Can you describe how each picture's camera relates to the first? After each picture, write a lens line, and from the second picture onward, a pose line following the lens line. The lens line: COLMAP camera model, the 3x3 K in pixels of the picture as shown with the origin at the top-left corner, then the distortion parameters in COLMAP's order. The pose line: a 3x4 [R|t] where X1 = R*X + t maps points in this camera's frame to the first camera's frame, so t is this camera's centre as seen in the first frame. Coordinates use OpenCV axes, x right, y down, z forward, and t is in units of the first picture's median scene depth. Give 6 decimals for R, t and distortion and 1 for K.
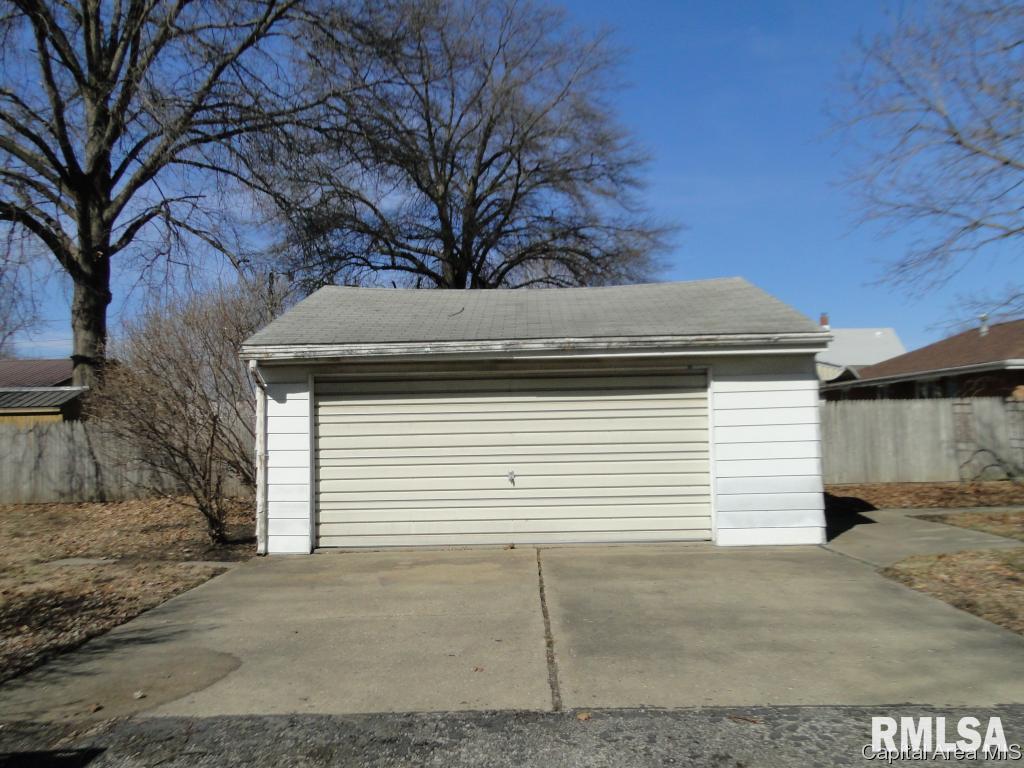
lens RADIAL K [[854.3, 0, 512.1], [0, 854.3, 383.7], [0, 0, 1]] dist [0.002431, -0.001671]
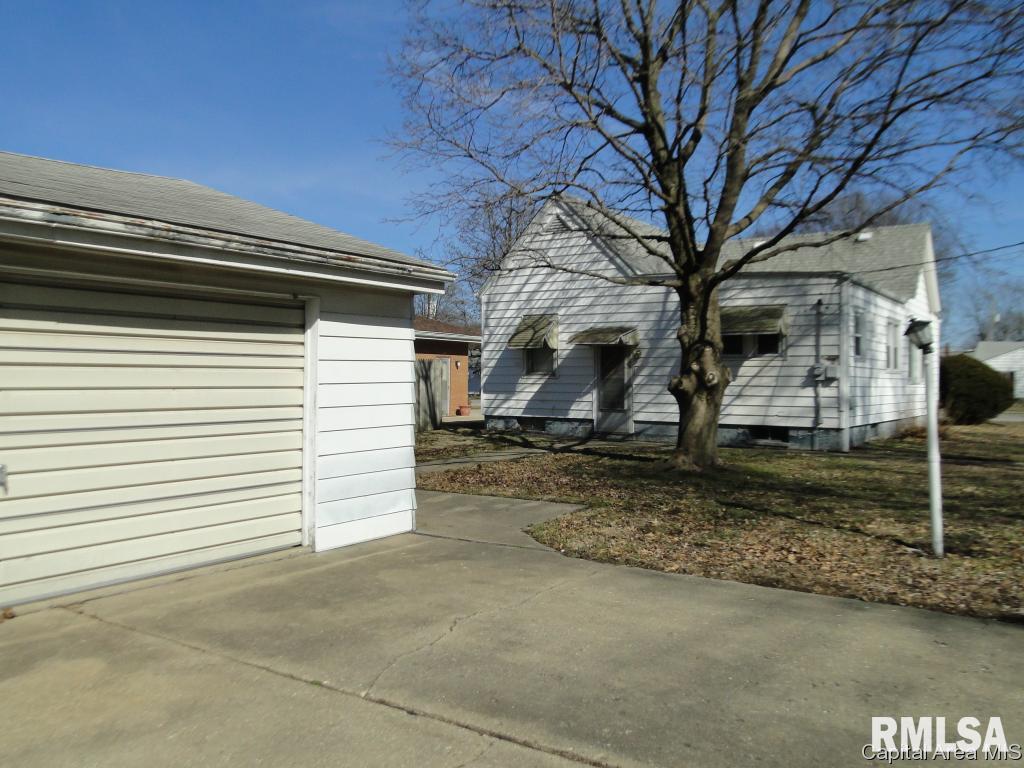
lens RADIAL K [[854.3, 0, 511.6], [0, 854.3, 384.9], [0, 0, 1]] dist [0.002431, -0.001671]
pose [[0.554407, 0.014999, 0.832111, -0.271483], [-0.056250, 0.998227, 0.019484, 0.029224], [-0.830343, -0.057608, 0.554267, 0.495391]]
